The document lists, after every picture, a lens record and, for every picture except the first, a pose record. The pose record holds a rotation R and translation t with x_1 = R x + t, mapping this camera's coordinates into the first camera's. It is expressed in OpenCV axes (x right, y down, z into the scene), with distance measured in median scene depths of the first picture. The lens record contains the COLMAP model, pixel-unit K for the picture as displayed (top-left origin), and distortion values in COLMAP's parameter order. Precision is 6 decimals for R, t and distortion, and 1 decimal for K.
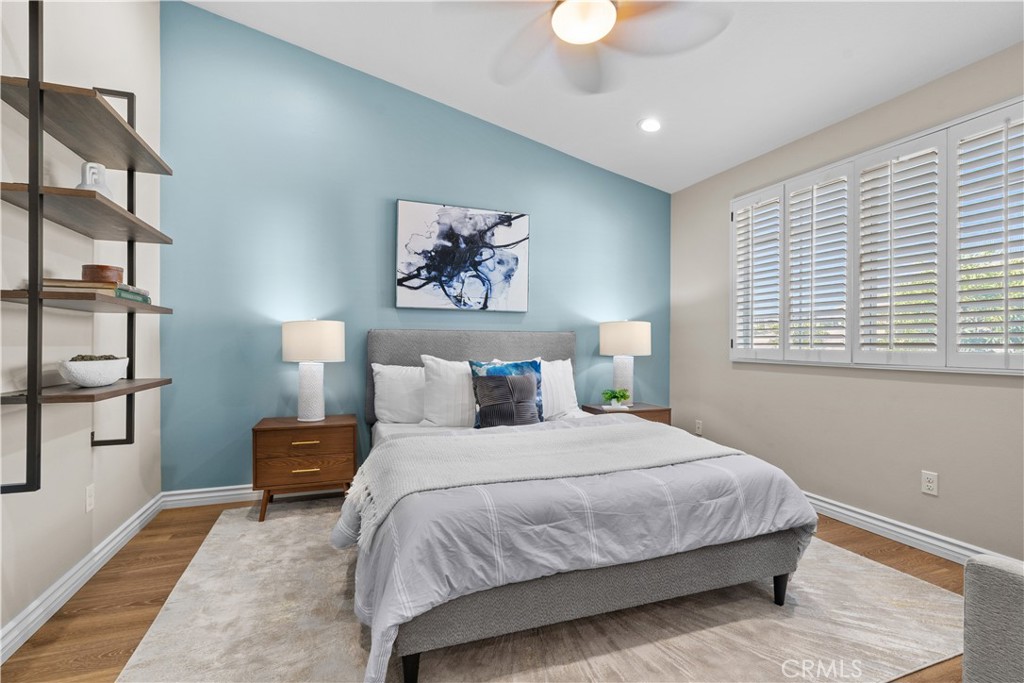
lens RADIAL K [[473.0, 0, 502.7], [0, 473.0, 338.2], [0, 0, 1]] dist [-0.007726, 0.002739]
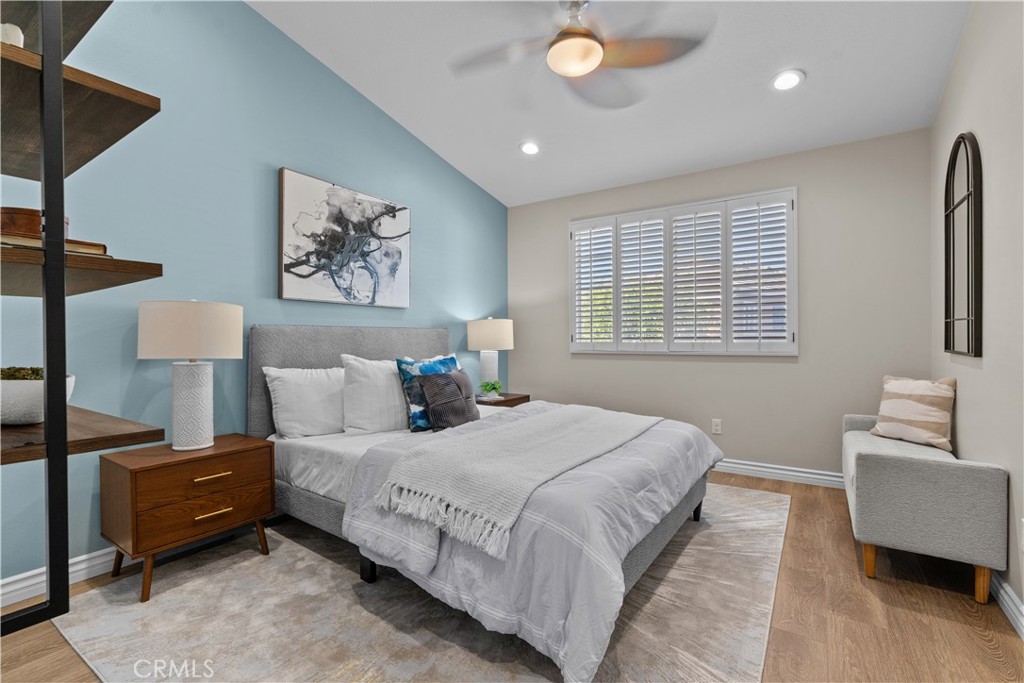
lens RADIAL K [[473.0, 0, 495.3], [0, 473.0, 337.1], [0, 0, 1]] dist [-0.007726, 0.002739]
pose [[0.808835, -0.007467, 0.587989, -0.409447], [0.004745, 0.999970, 0.006172, -0.000668], [-0.588017, -0.002203, 0.808846, 0.114434]]
